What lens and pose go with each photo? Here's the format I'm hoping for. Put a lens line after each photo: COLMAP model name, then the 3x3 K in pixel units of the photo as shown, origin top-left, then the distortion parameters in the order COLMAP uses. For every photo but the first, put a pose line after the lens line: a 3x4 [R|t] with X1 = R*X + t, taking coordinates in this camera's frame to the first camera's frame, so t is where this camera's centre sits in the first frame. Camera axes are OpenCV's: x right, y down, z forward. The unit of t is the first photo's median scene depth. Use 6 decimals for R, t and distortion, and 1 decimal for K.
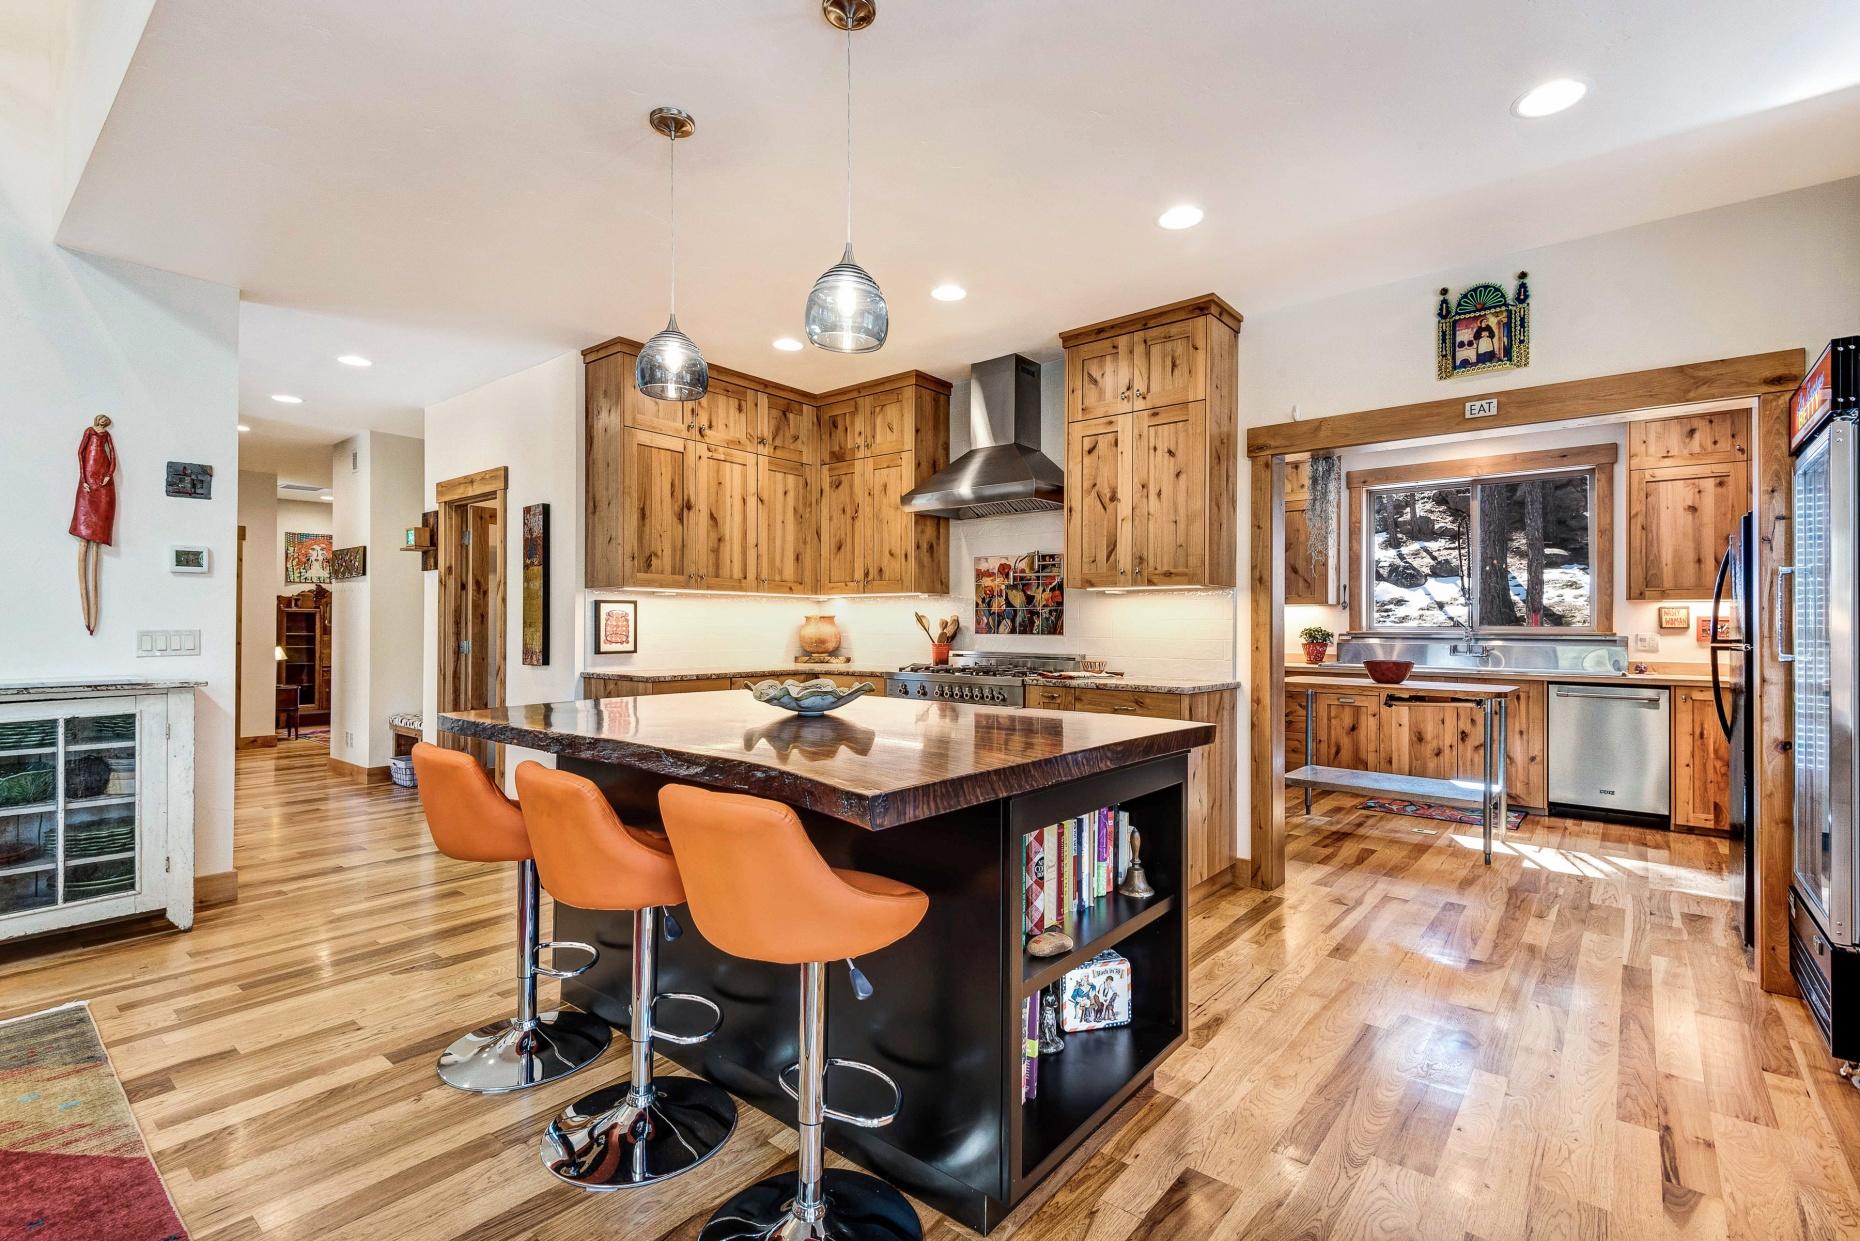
lens RADIAL K [[858.7, 0, 893.3], [0, 858.7, 620.6], [0, 0, 1]] dist [0.027179, -0.015839]
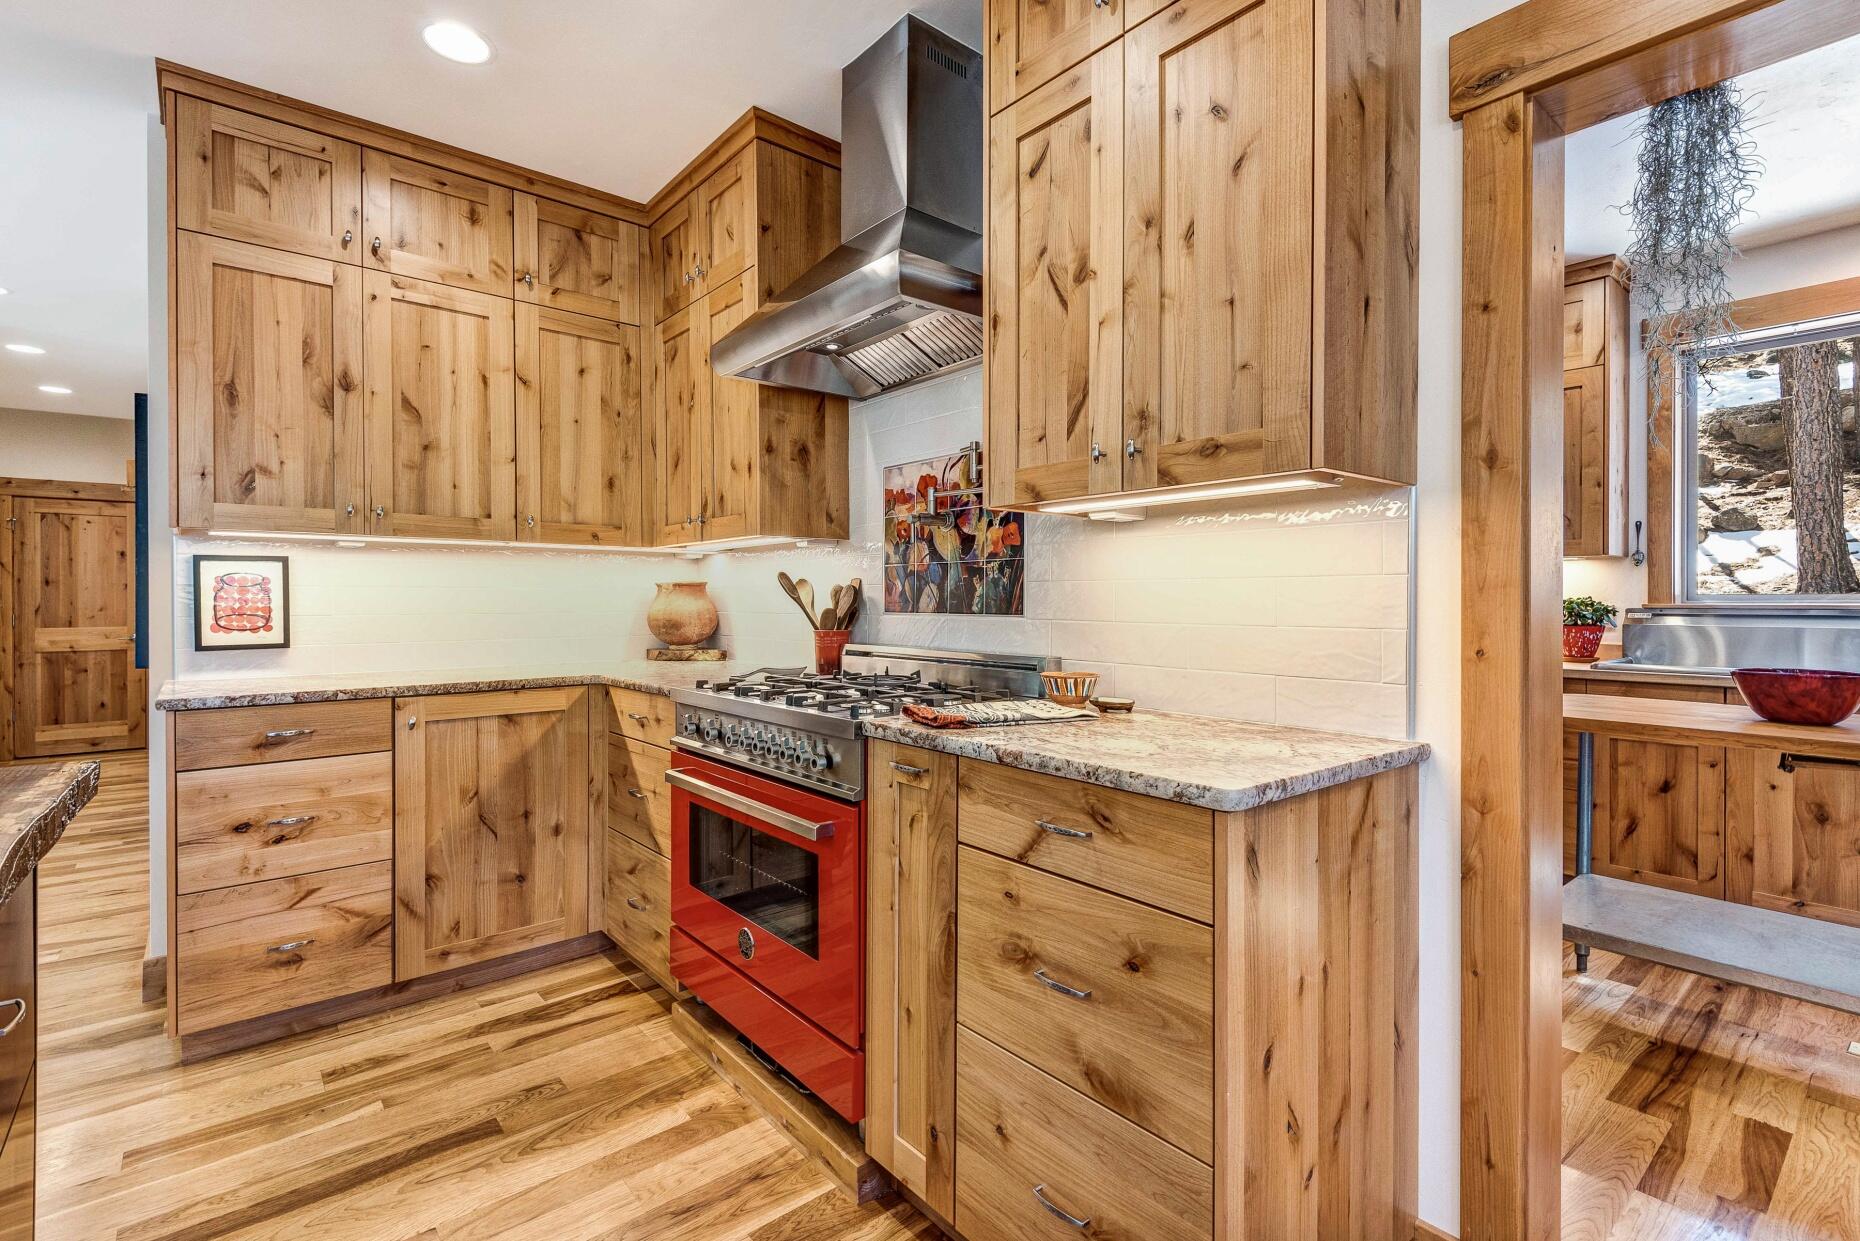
lens RADIAL K [[858.7, 0, 898.6], [0, 858.7, 605.4], [0, 0, 1]] dist [0.027179, -0.015839]
pose [[0.984446, -0.003598, -0.175650, 0.209809], [0.005698, 0.999918, 0.011451, 0.005387], [0.175595, -0.012274, 0.984386, 0.511527]]
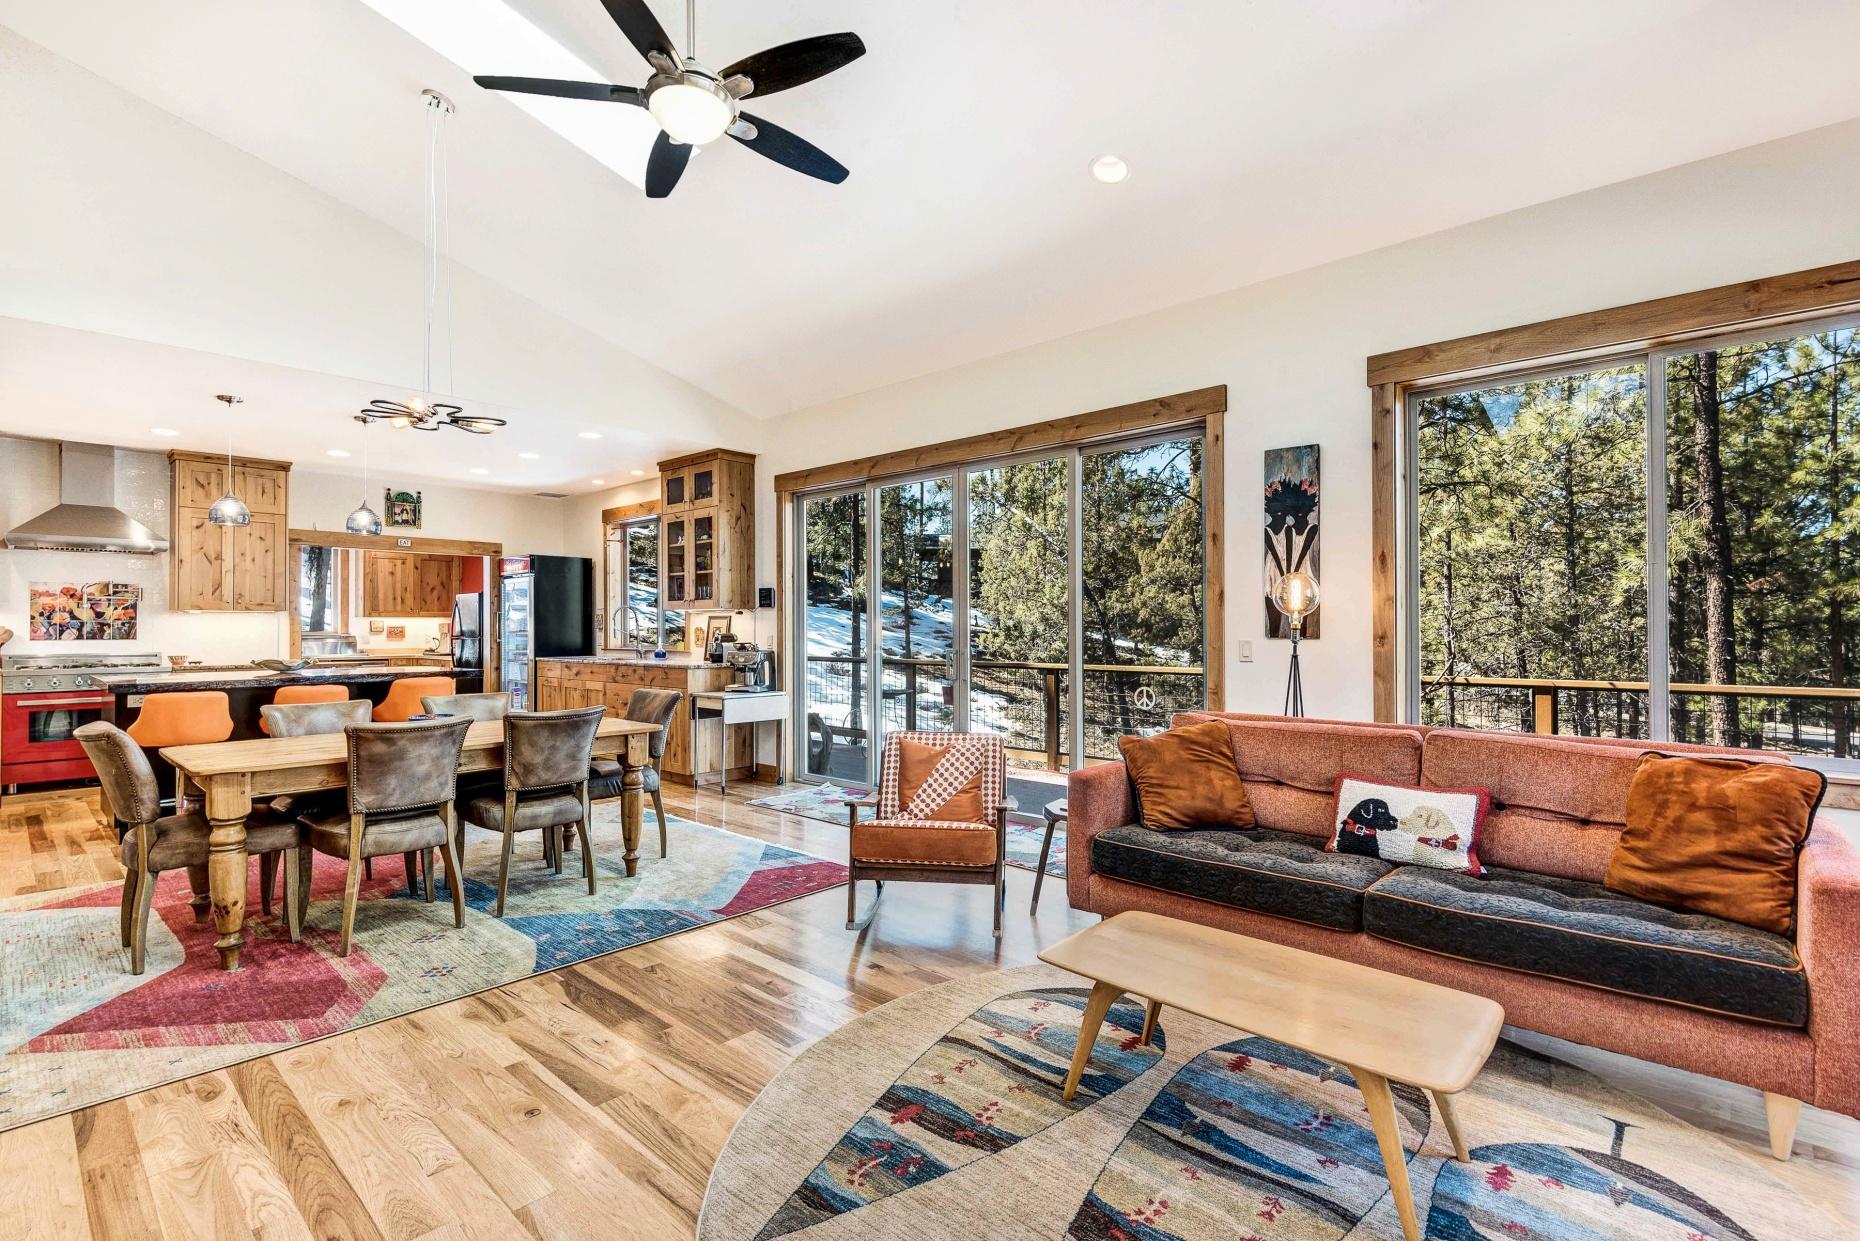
lens RADIAL K [[858.7, 0, 937.8], [0, 858.7, 622.7], [0, 0, 1]] dist [0.027179, -0.015839]
pose [[0.035170, 0.001309, 0.999380, -1.225385], [-0.001953, 0.999997, -0.001241, -0.012890], [-0.999379, -0.001908, 0.035173, -0.421469]]
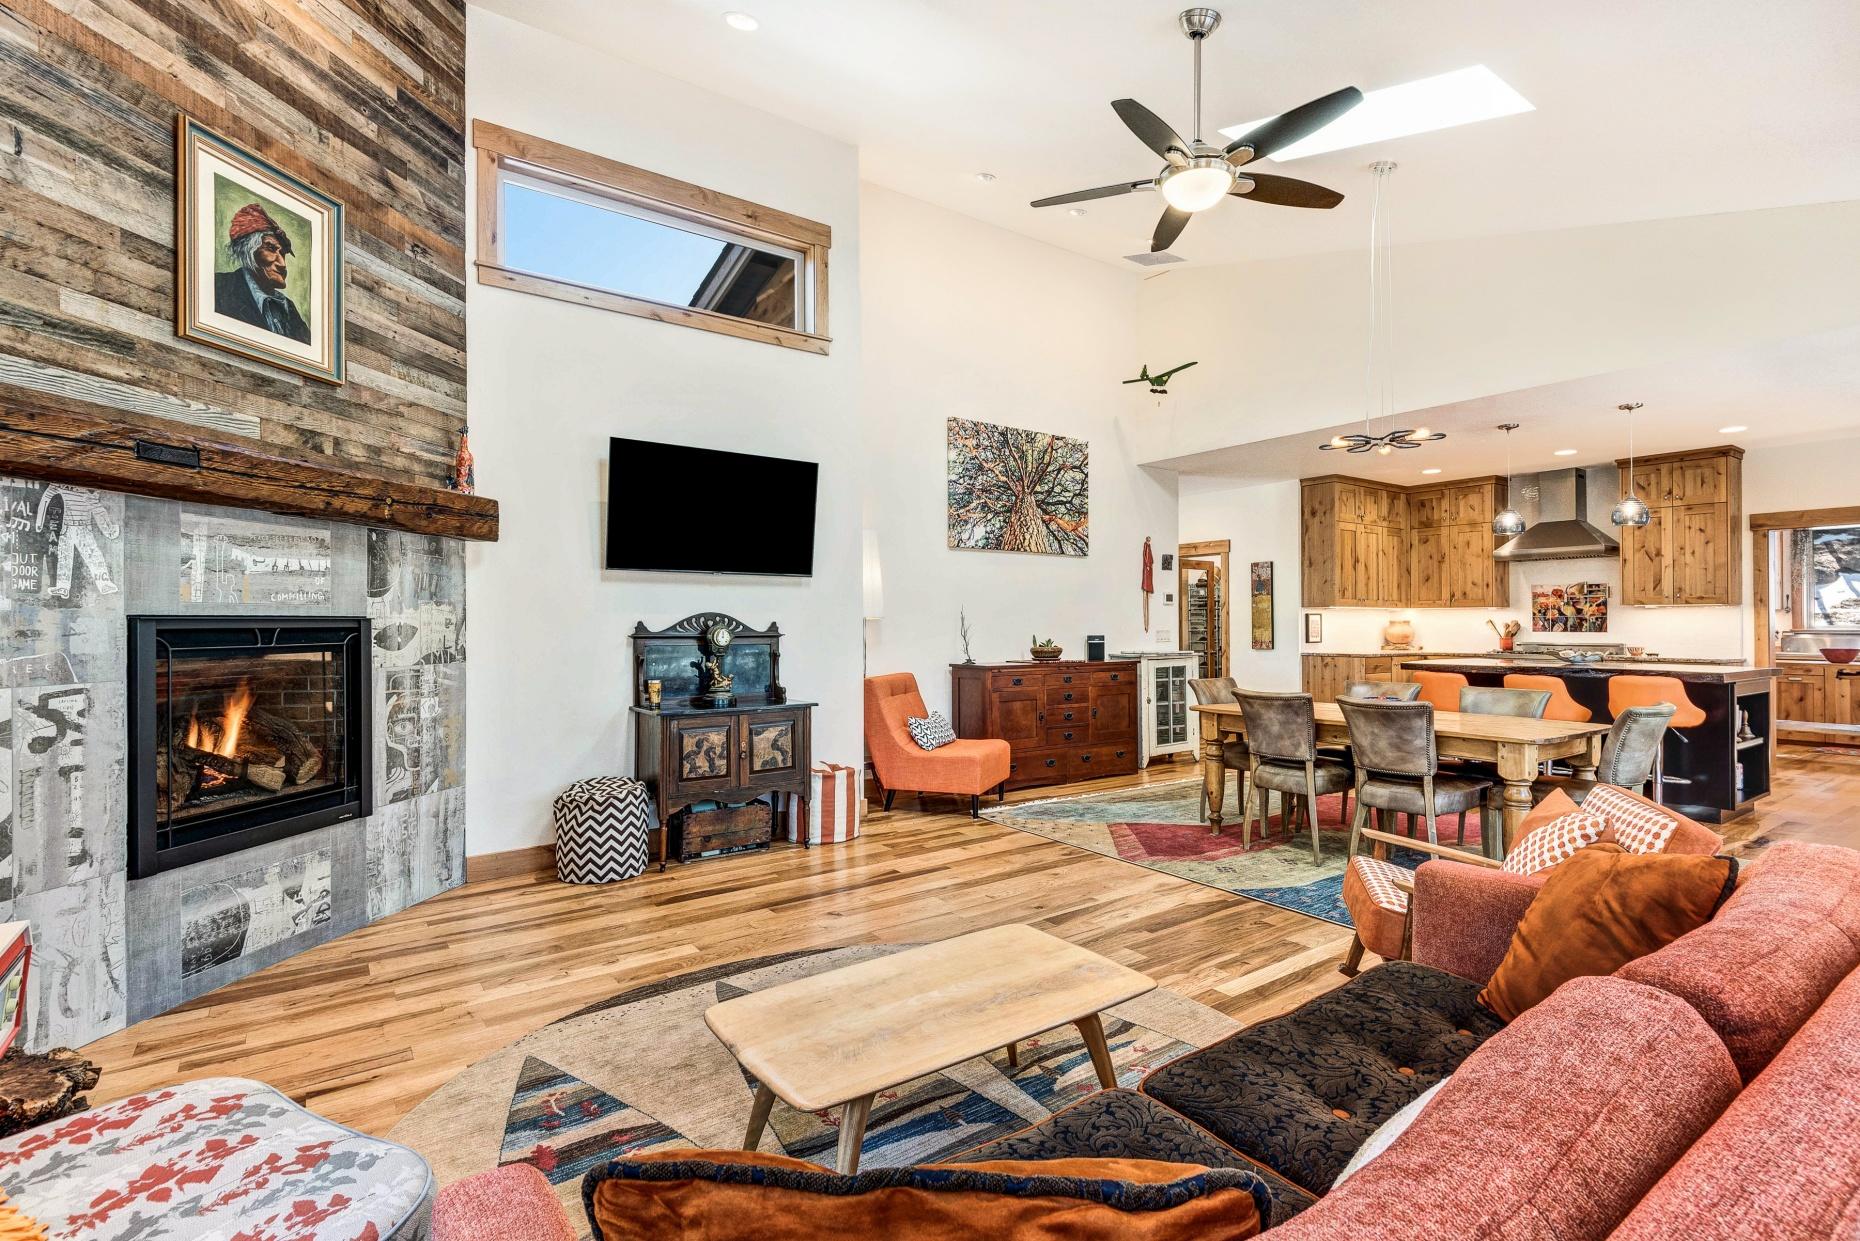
lens RADIAL K [[858.7, 0, 921.2], [0, 858.7, 621.1], [0, 0, 1]] dist [0.027179, -0.015839]
pose [[0.968705, -0.005562, -0.248154, -0.673713], [0.005730, 0.999984, -0.000049, -0.012007], [0.248150, -0.001375, 0.968721, -0.971467]]
